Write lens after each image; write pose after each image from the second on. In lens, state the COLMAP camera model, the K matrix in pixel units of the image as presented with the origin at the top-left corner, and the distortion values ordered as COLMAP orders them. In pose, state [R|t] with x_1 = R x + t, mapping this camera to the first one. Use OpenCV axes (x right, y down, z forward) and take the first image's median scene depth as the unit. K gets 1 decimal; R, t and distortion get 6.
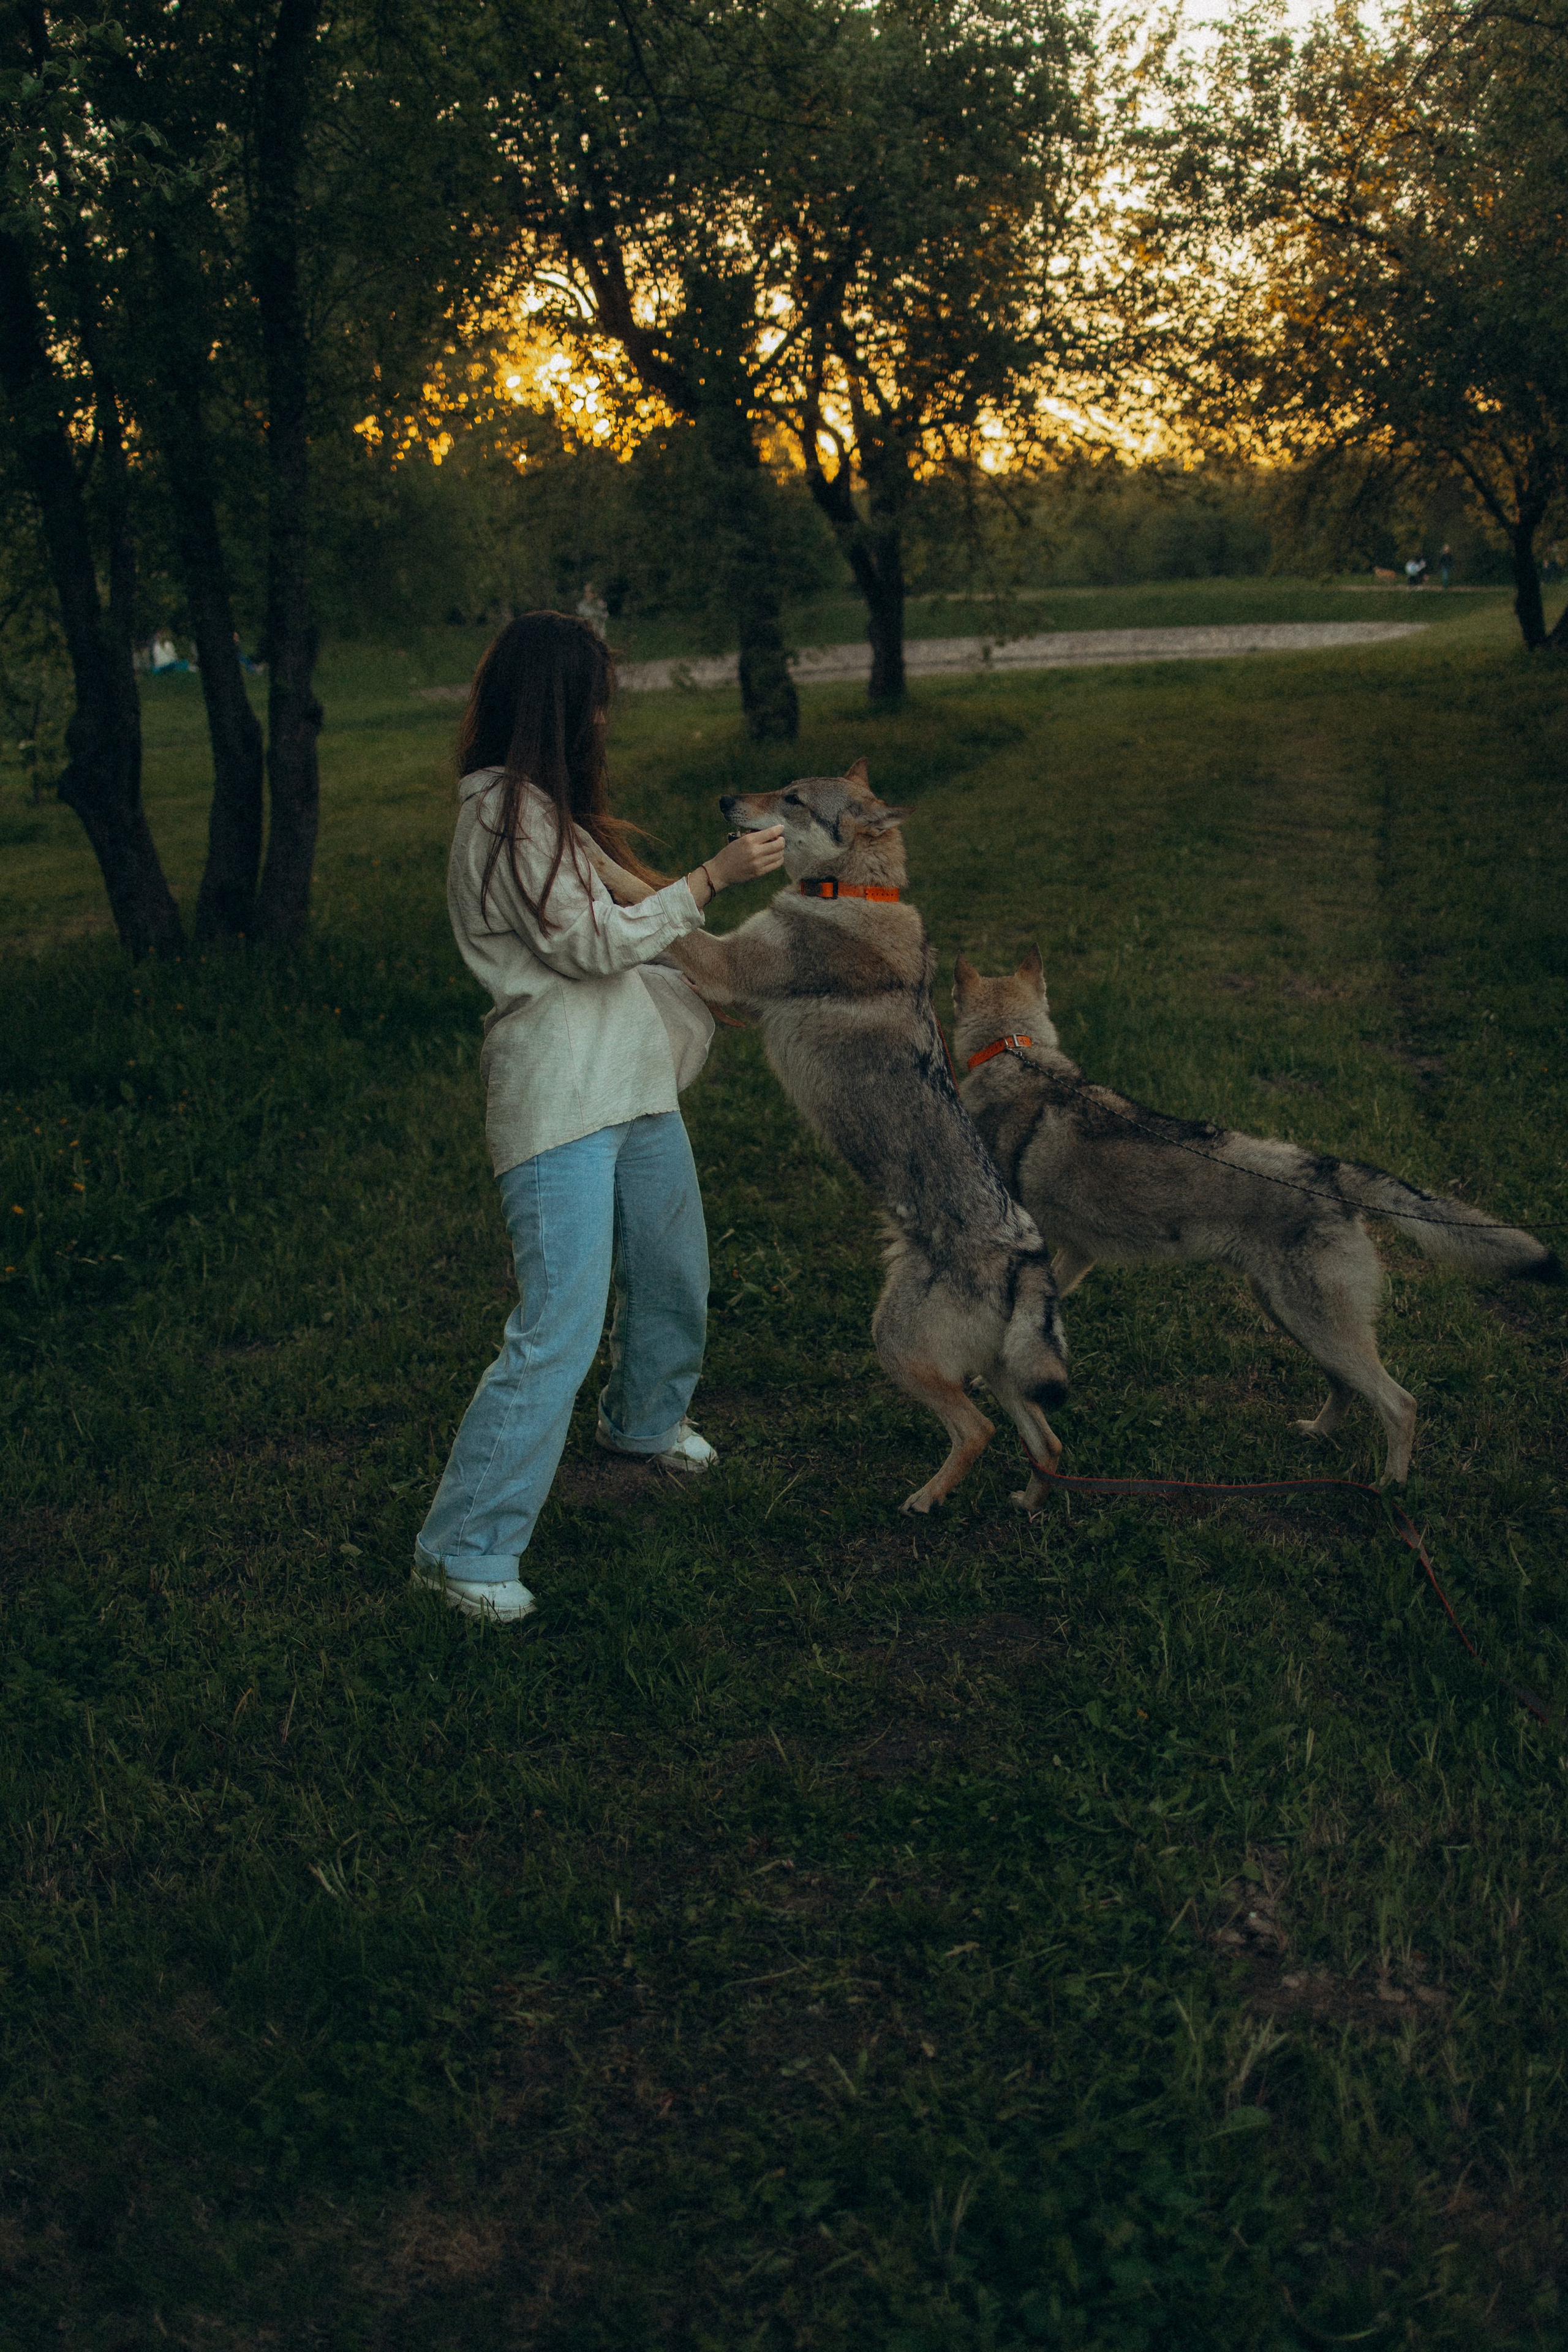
lens RADIAL K [[2381.7, 0, 769.0], [0, 2381.7, 1173.5], [0, 0, 1]] dist [-0.076026, 0.000000]
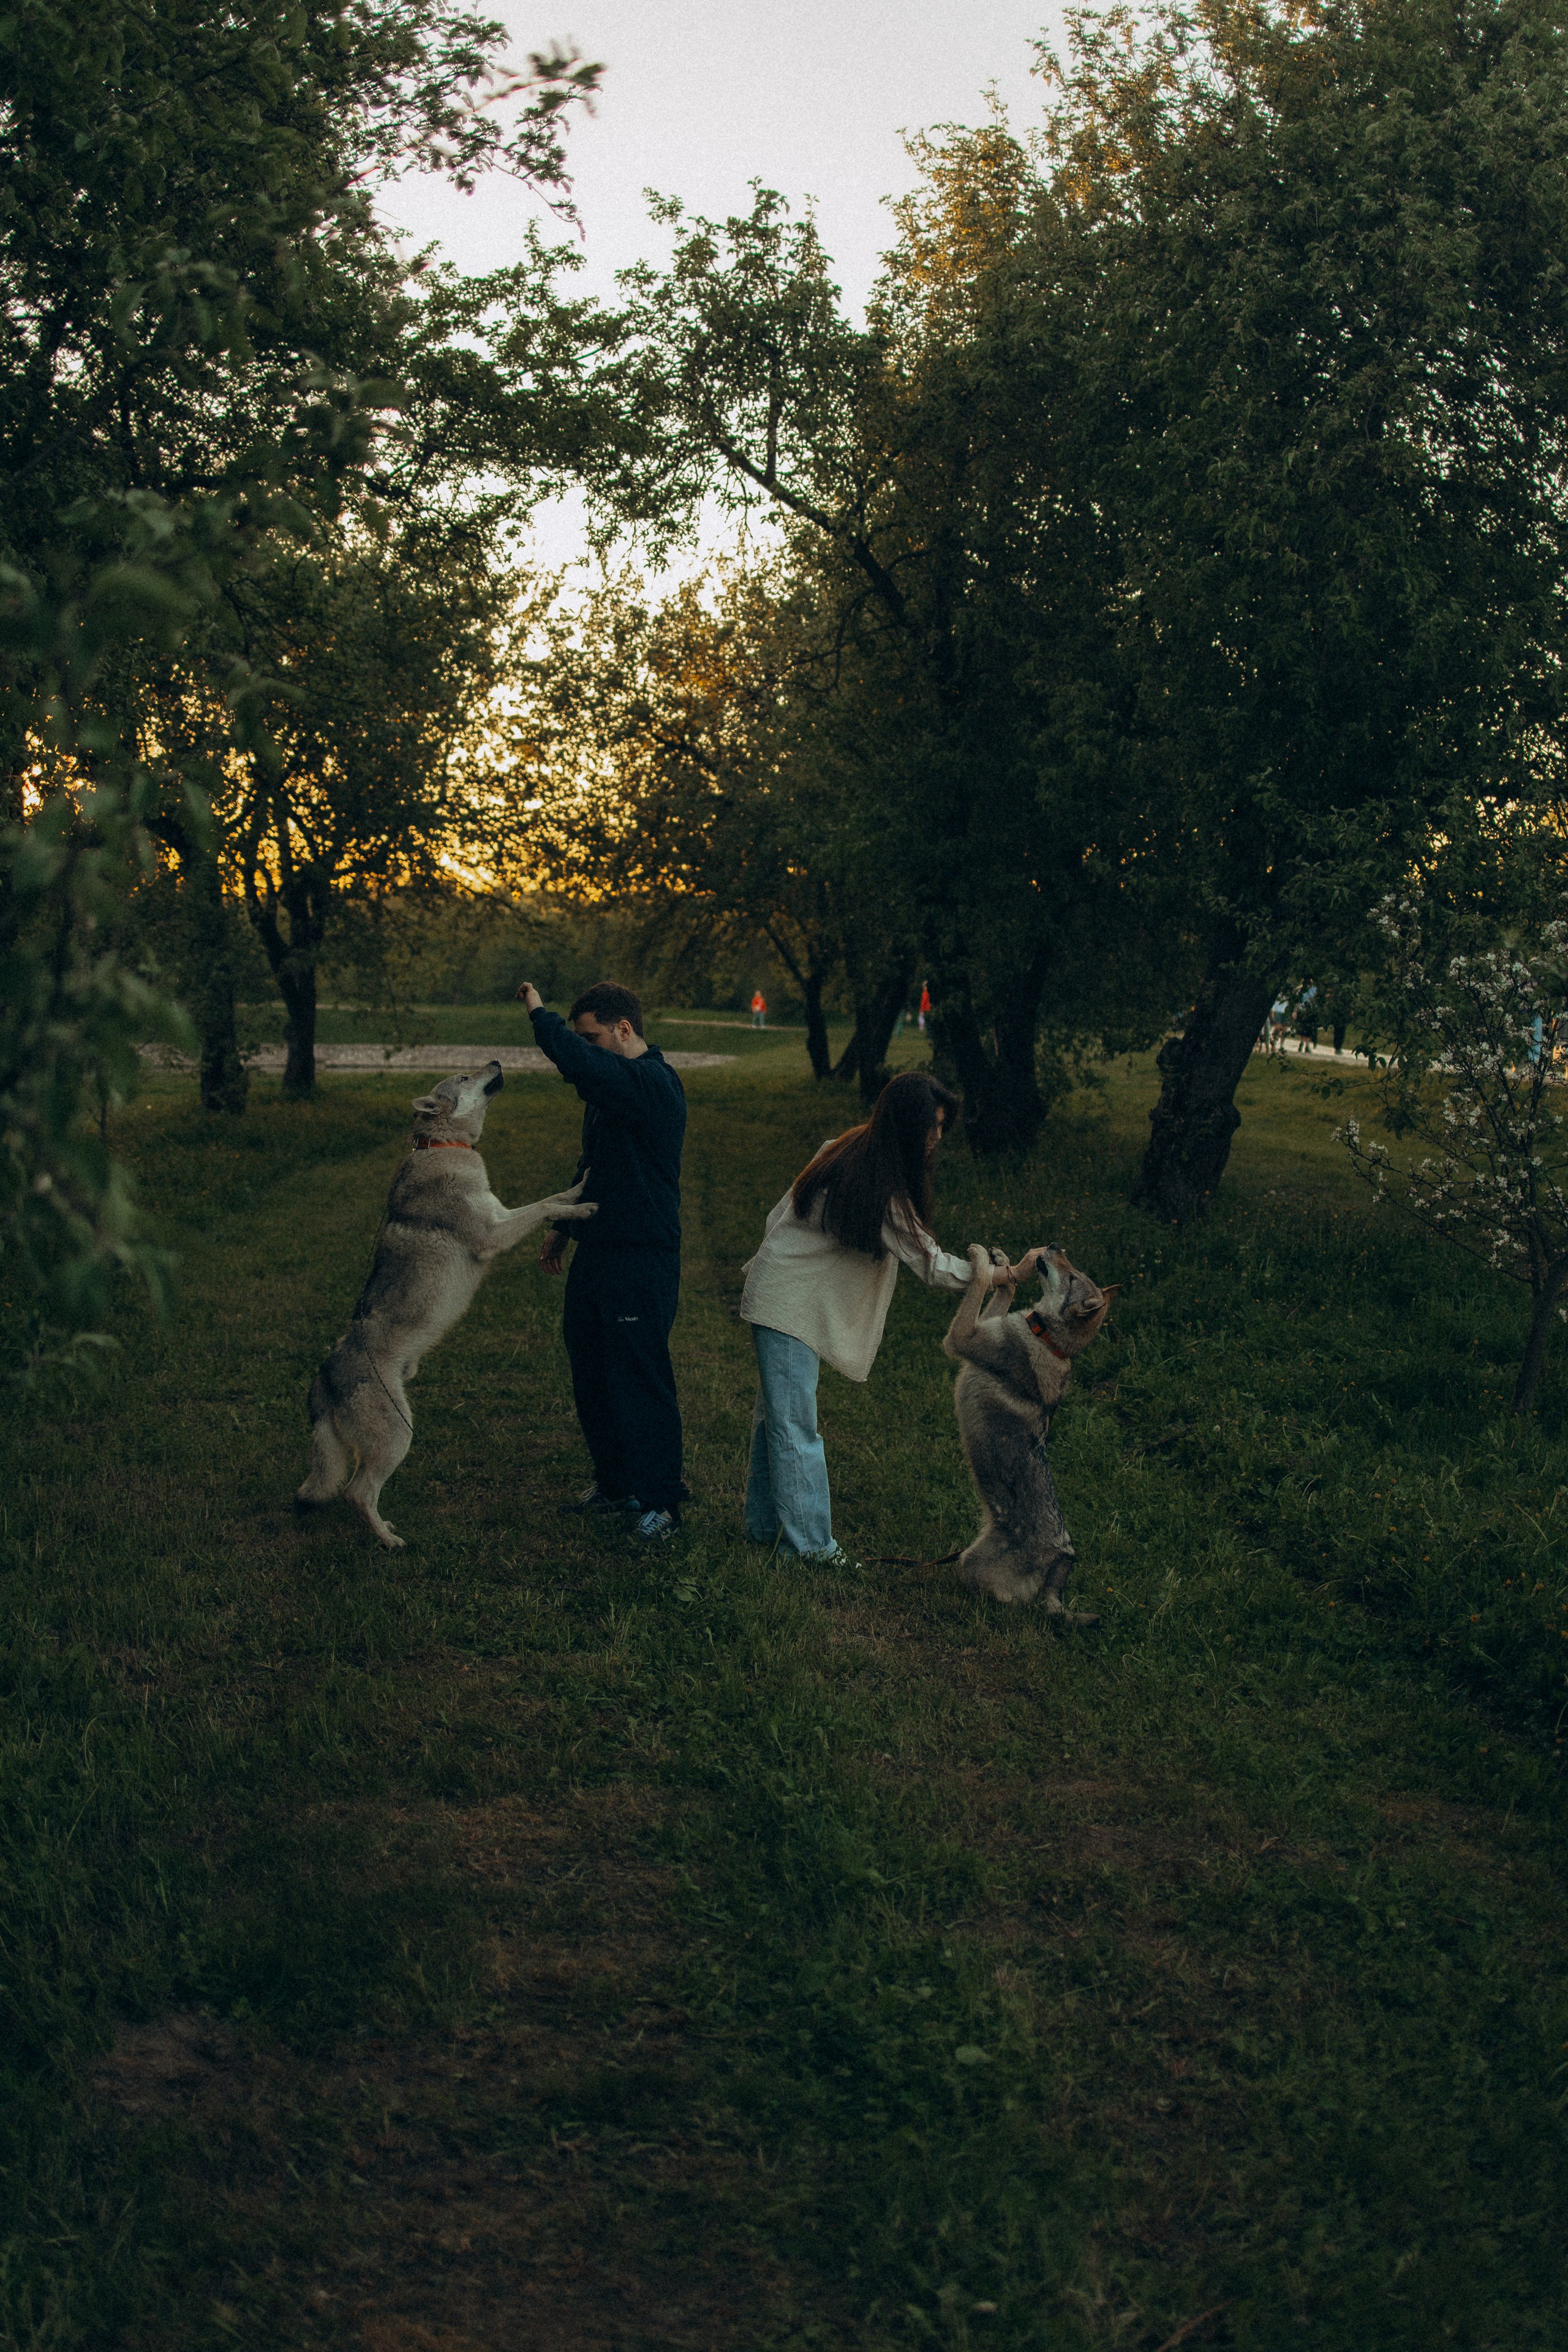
lens RADIAL K [[2381.7, 0, 783.9], [0, 2381.7, 1179.1], [0, 0, 1]] dist [-0.076026, 0.000000]
pose [[0.957512, 0.049076, 0.284188, -0.059490], [-0.000264, 0.985563, -0.169306, 0.051646], [-0.288394, 0.162038, 0.943702, -0.210484]]
